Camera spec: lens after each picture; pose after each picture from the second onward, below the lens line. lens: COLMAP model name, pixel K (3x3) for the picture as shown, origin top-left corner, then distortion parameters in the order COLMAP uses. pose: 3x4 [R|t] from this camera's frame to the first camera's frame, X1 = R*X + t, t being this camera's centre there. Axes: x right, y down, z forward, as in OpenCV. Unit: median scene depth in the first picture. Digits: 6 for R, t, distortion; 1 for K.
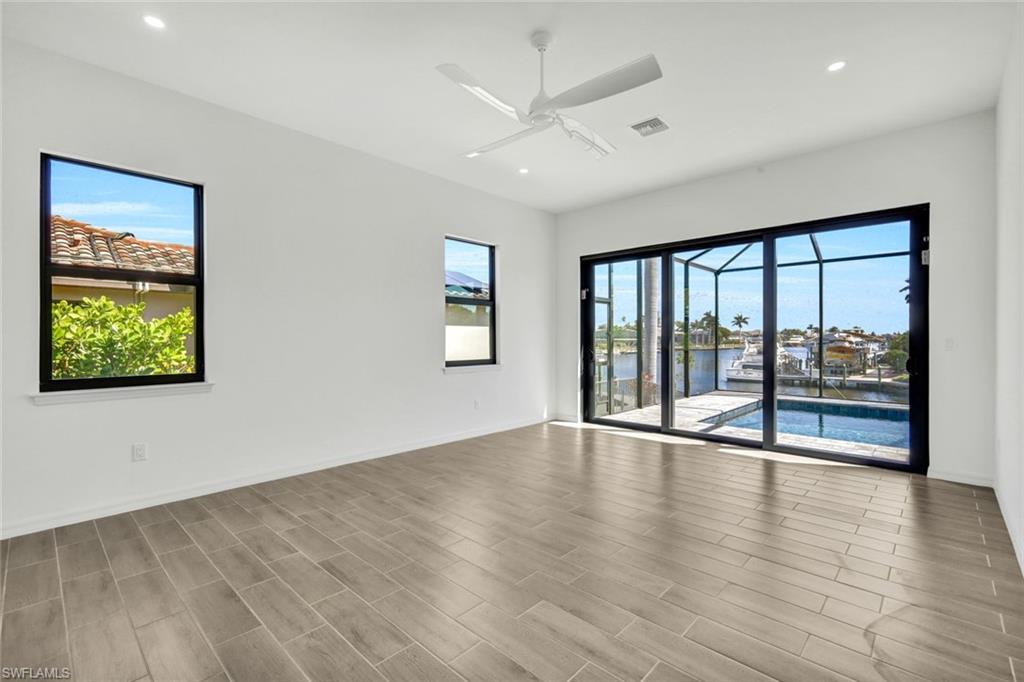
lens RADIAL K [[450.7, 0, 515.5], [0, 450.7, 339.7], [0, 0, 1]] dist [0.005288, 0.000637]
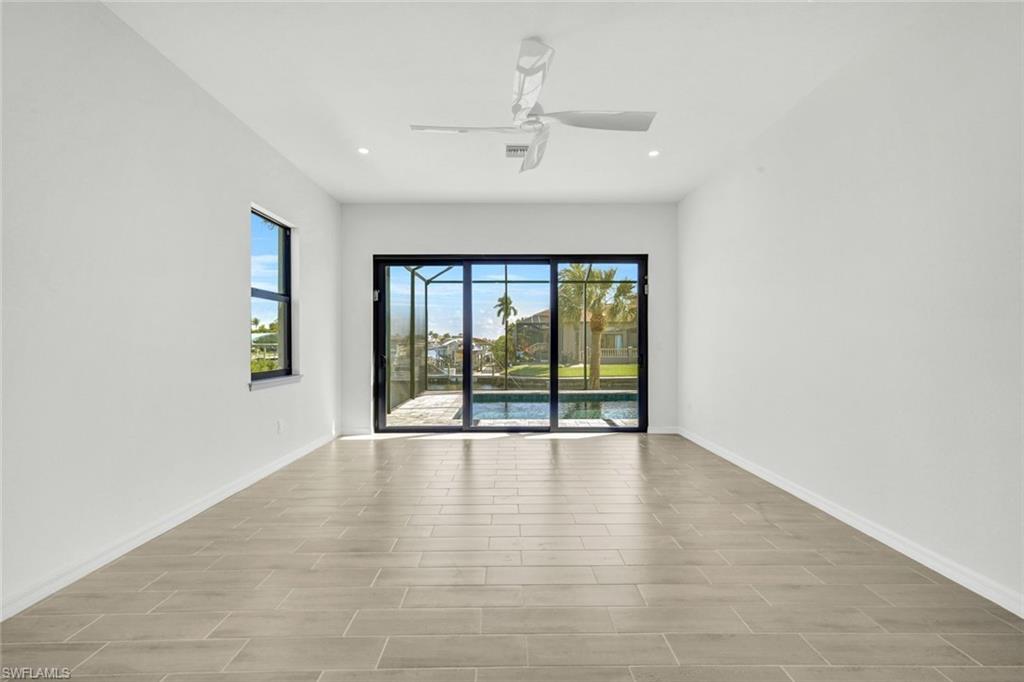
lens RADIAL K [[450.7, 0, 511.7], [0, 450.7, 338.4], [0, 0, 1]] dist [0.005288, 0.000637]
pose [[0.726091, 0.005805, 0.687574, -0.288376], [0.002981, 0.999928, -0.011591, -0.000395], [-0.687592, 0.010466, 0.726022, 0.132041]]
